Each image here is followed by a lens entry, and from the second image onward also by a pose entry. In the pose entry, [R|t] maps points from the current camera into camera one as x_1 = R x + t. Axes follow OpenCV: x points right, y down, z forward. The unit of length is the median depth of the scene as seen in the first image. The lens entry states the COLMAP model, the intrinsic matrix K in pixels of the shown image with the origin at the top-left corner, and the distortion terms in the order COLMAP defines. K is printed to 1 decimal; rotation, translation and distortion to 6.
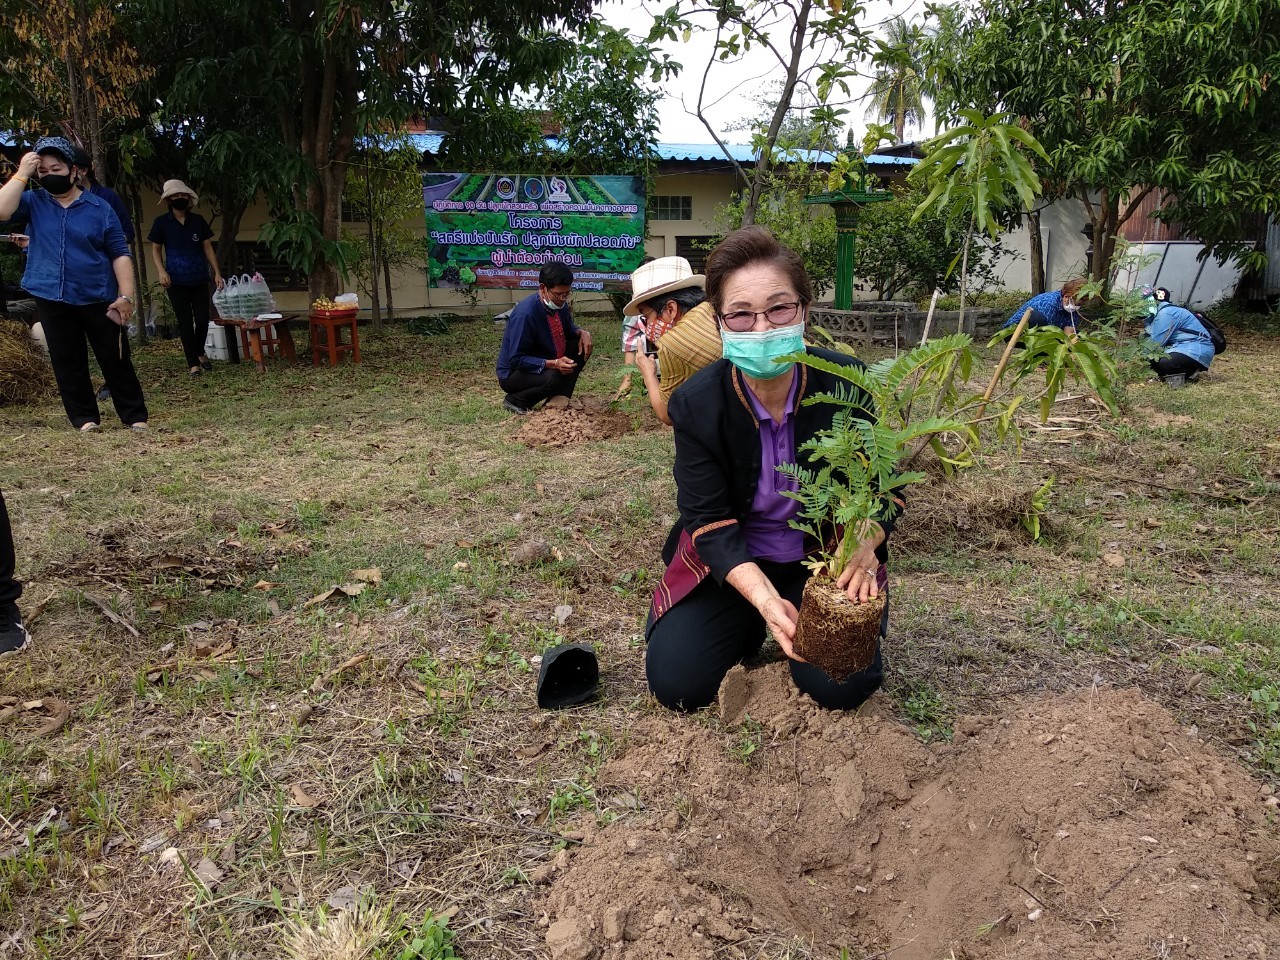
lens RADIAL K [[981.3, 0, 691.3], [0, 981.3, 478.7], [0, 0, 1]] dist [0.022067, -0.031812]
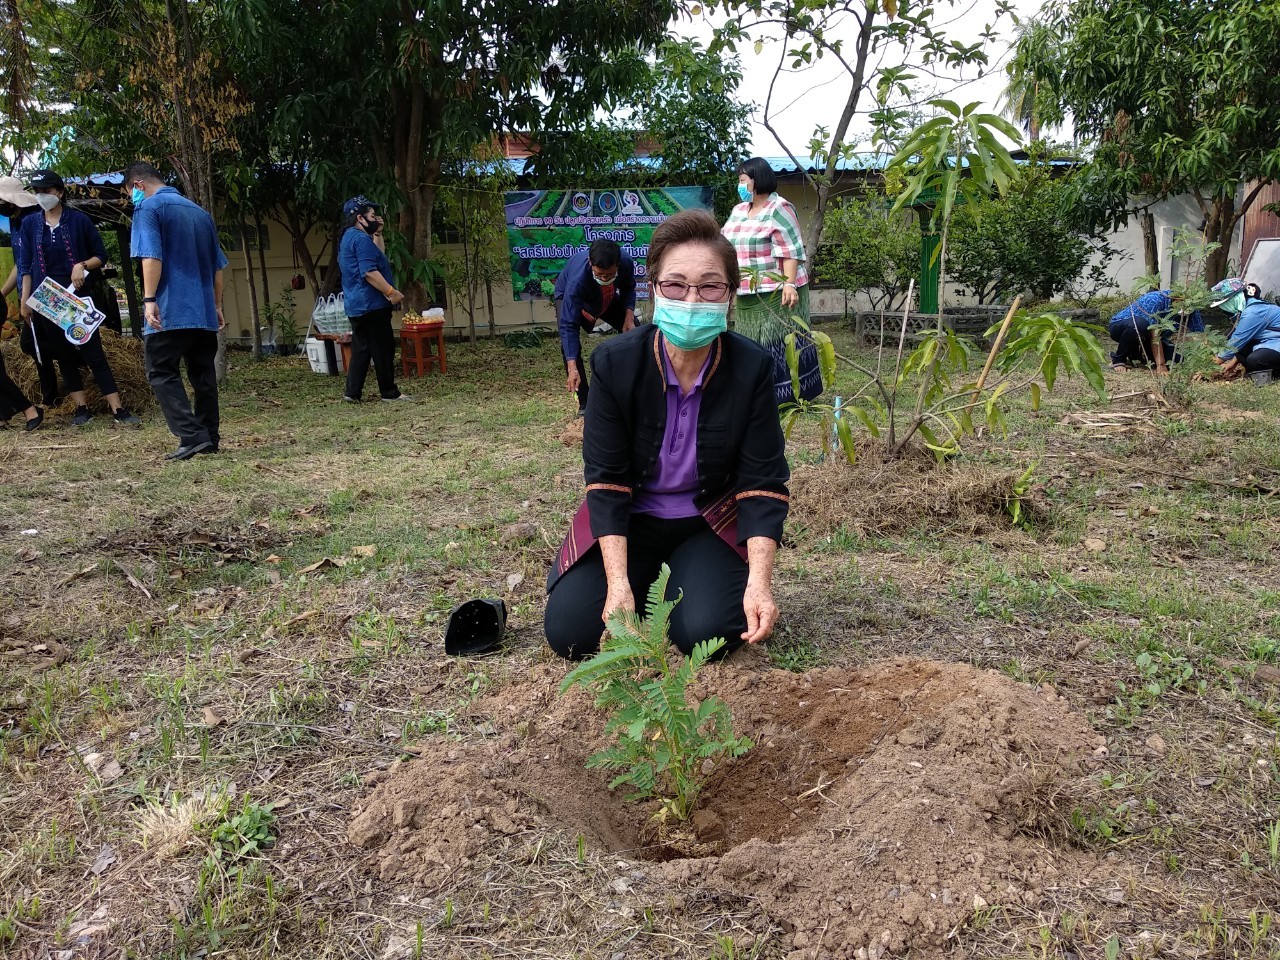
lens RADIAL K [[981.3, 0, 691.3], [0, 981.3, 478.7], [0, 0, 1]] dist [0.022067, -0.031812]
pose [[0.992524, -0.002409, -0.122025, 0.053142], [0.000695, 0.999901, -0.014086, 0.010759], [0.122047, 0.013895, 0.992427, -0.013497]]
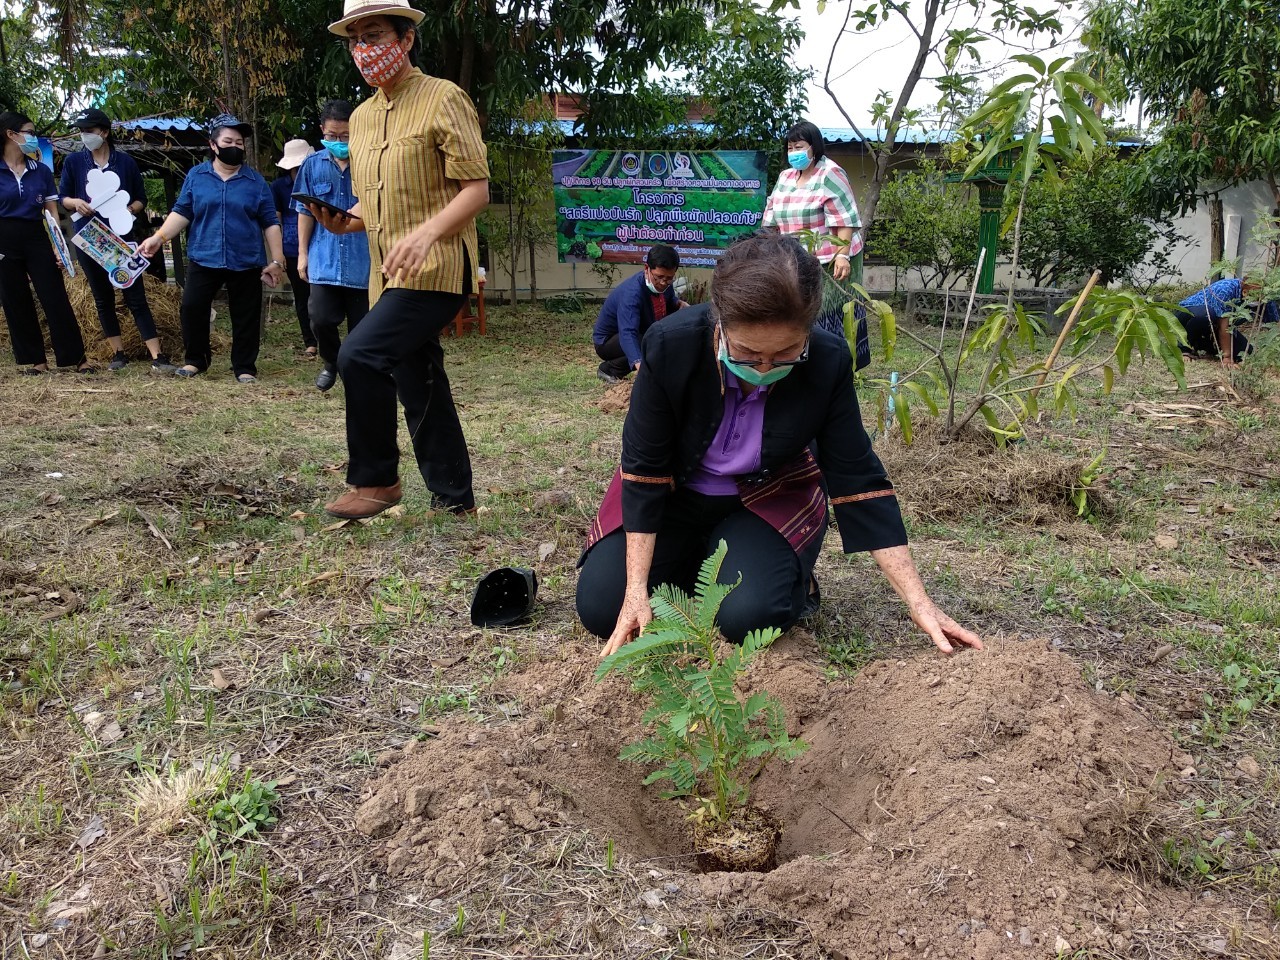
lens RADIAL K [[992.3, 0, 692.0], [0, 992.3, 481.2], [0, 0, 1]] dist [0.006474, -0.013713]
pose [[0.986592, 0.047311, -0.156200, 0.048031], [-0.045569, 0.998853, 0.014717, 0.011684], [0.156717, -0.007401, 0.987616, 0.001798]]
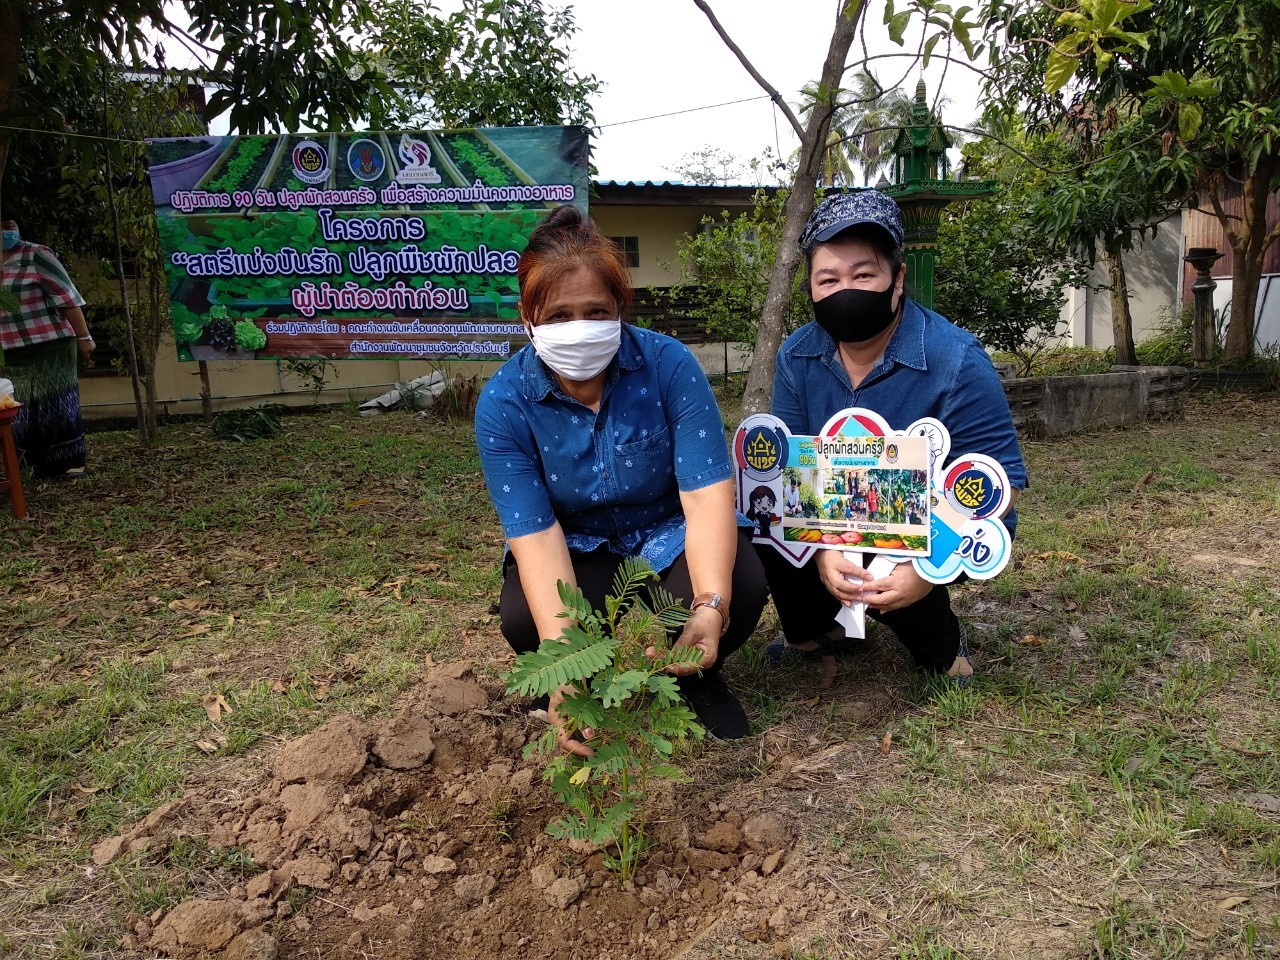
lens RADIAL K [[1142.5, 0, 640.0], [0, 1142.5, 480.0], [0, 0, 1]] dist [-0.007121, -0.009992]
pose [[0.999397, -0.034210, 0.005995, -0.029736], [0.034596, 0.995777, -0.085042, -0.078488], [-0.003061, 0.085198, 0.996359, 0.434832]]
